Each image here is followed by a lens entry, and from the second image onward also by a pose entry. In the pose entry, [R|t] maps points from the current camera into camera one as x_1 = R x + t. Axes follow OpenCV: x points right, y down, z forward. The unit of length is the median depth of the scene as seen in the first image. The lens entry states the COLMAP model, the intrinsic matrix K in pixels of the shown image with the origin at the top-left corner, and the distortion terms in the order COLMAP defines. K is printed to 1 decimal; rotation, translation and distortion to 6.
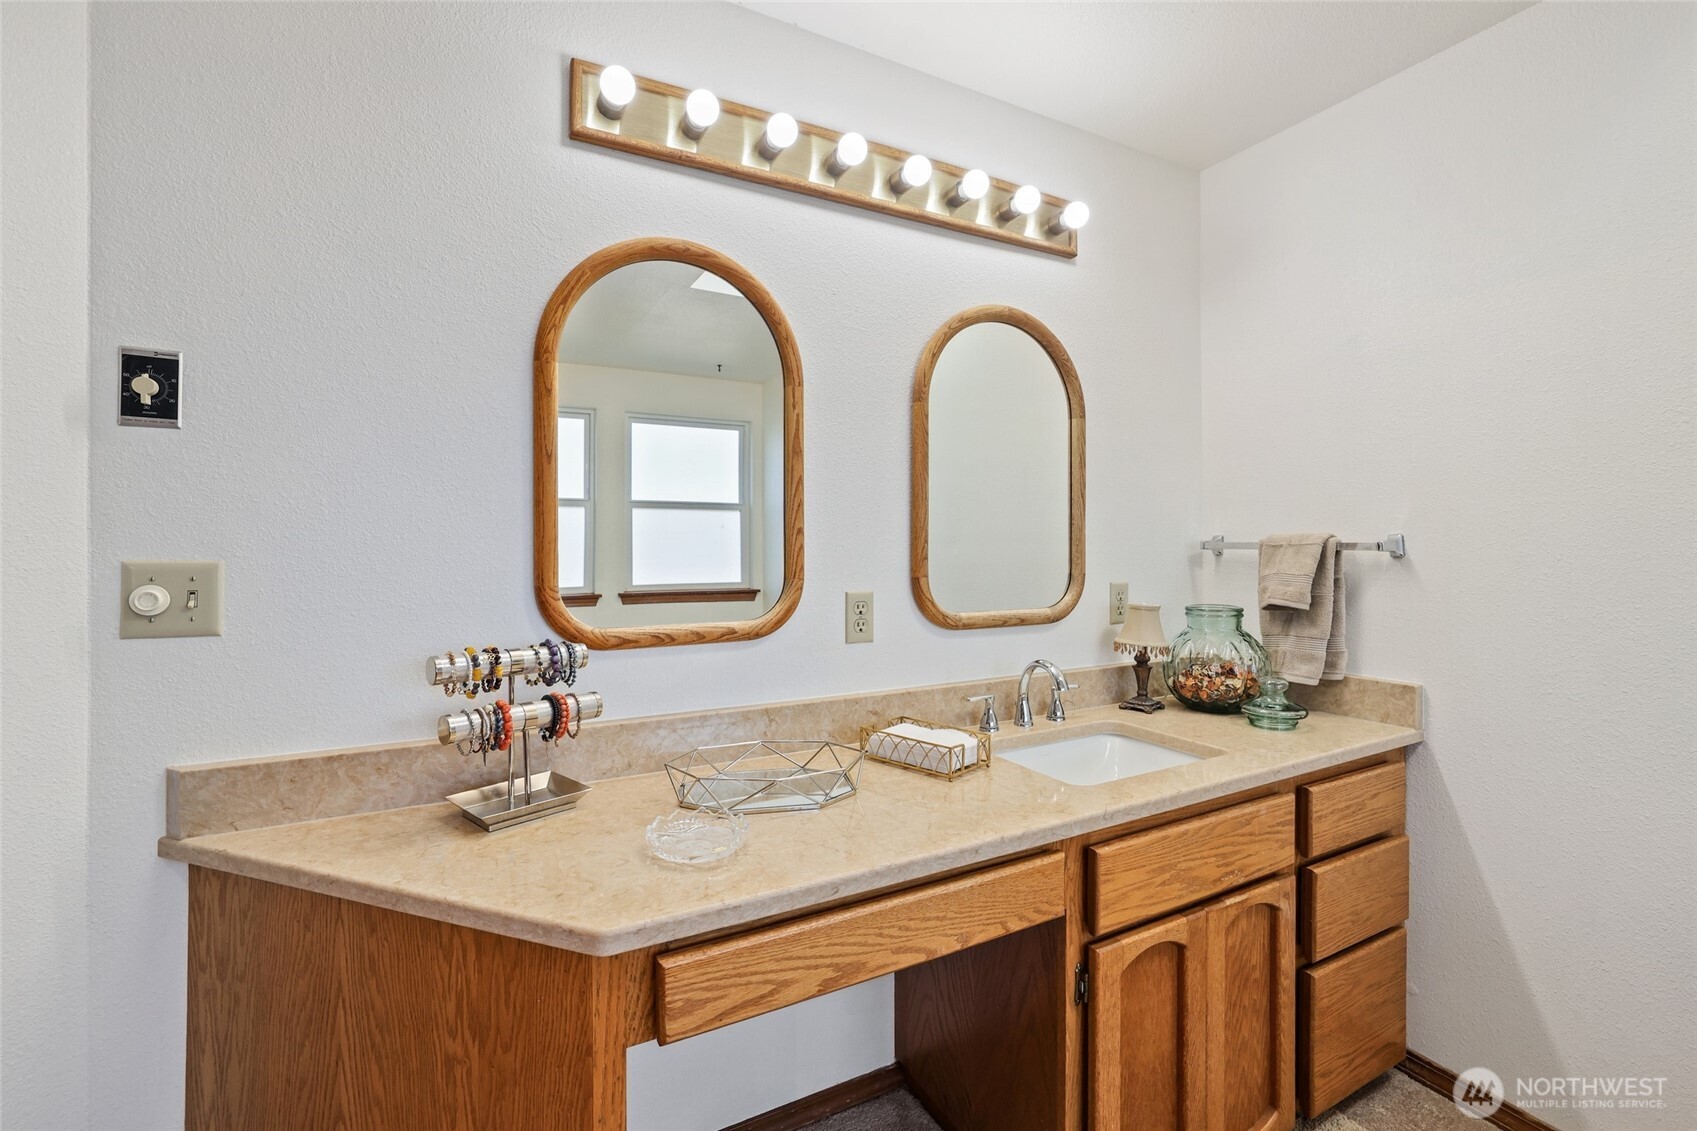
lens RADIAL K [[731.2, 0, 848.2], [0, 731.2, 548.6], [0, 0, 1]] dist [-0.016447, 0.000195]
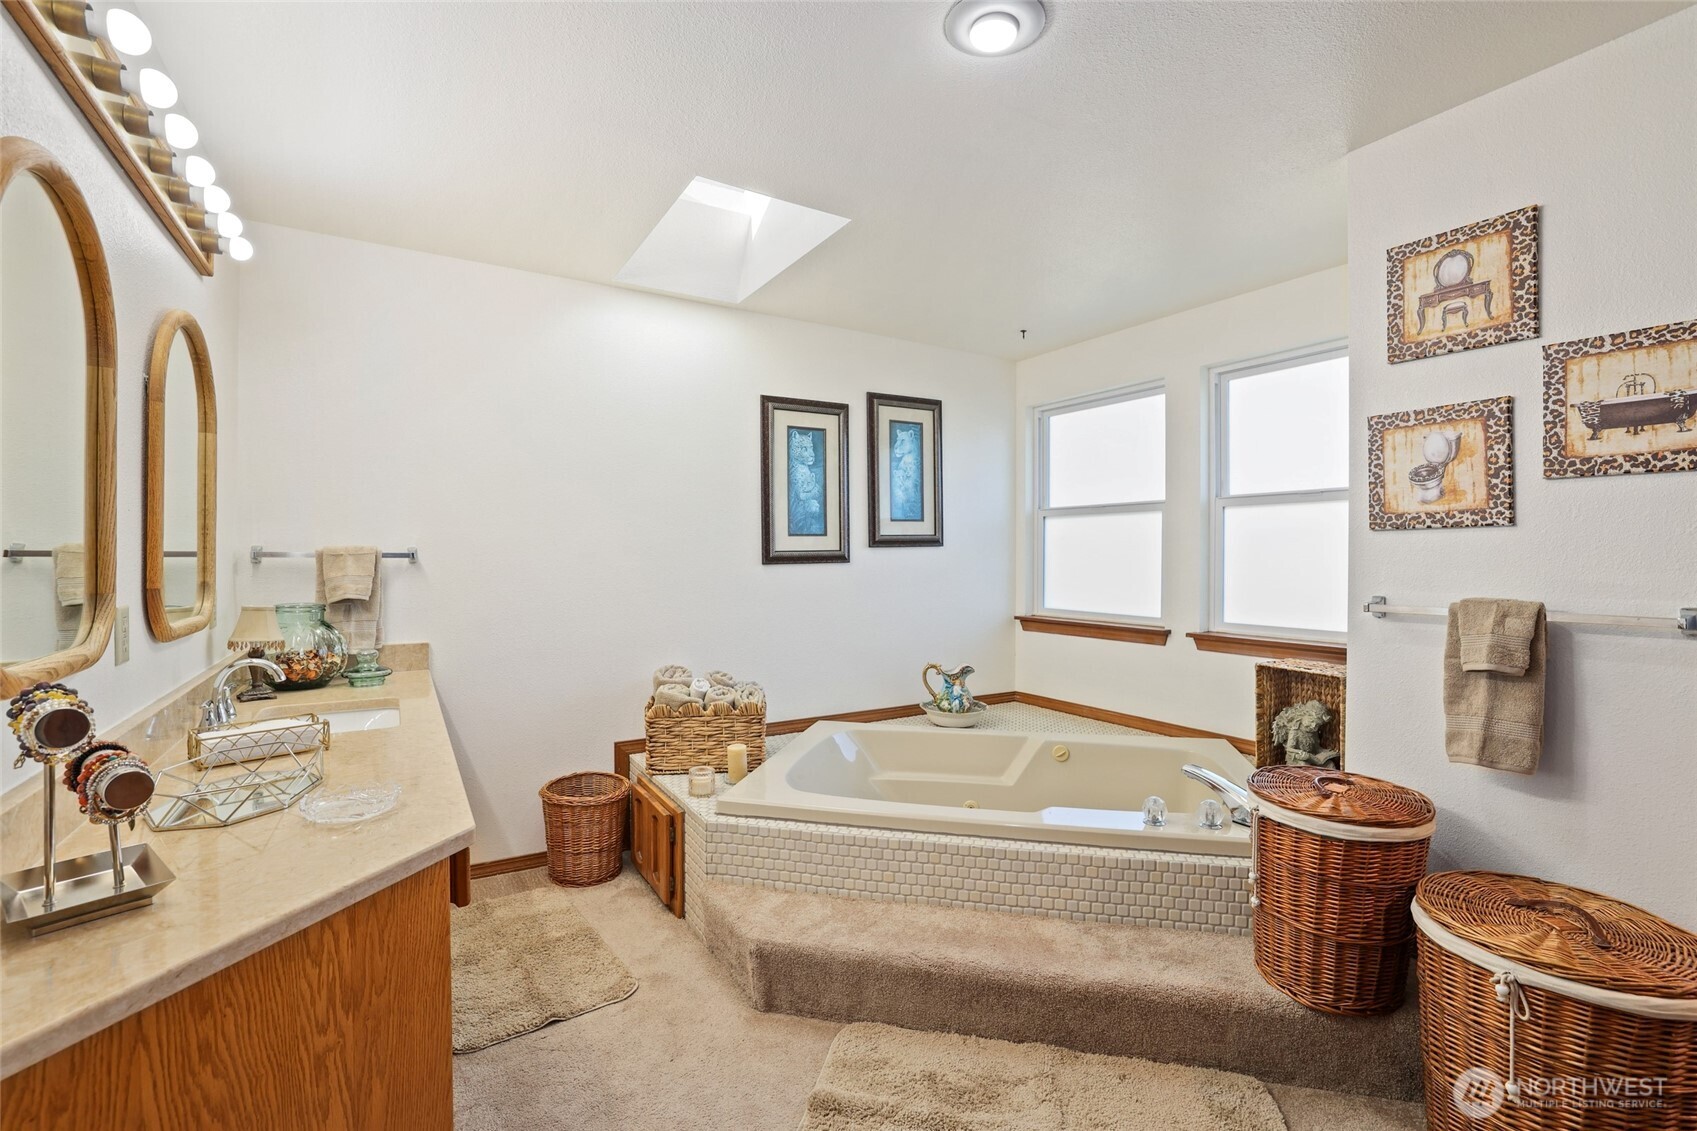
lens RADIAL K [[731.2, 0, 847.8], [0, 731.2, 558.8], [0, 0, 1]] dist [-0.016447, 0.000195]
pose [[-0.070114, -0.003145, 0.997534, -0.857918], [-0.001323, 0.999994, 0.003060, -0.002704], [-0.997538, -0.001105, -0.070118, 0.171325]]
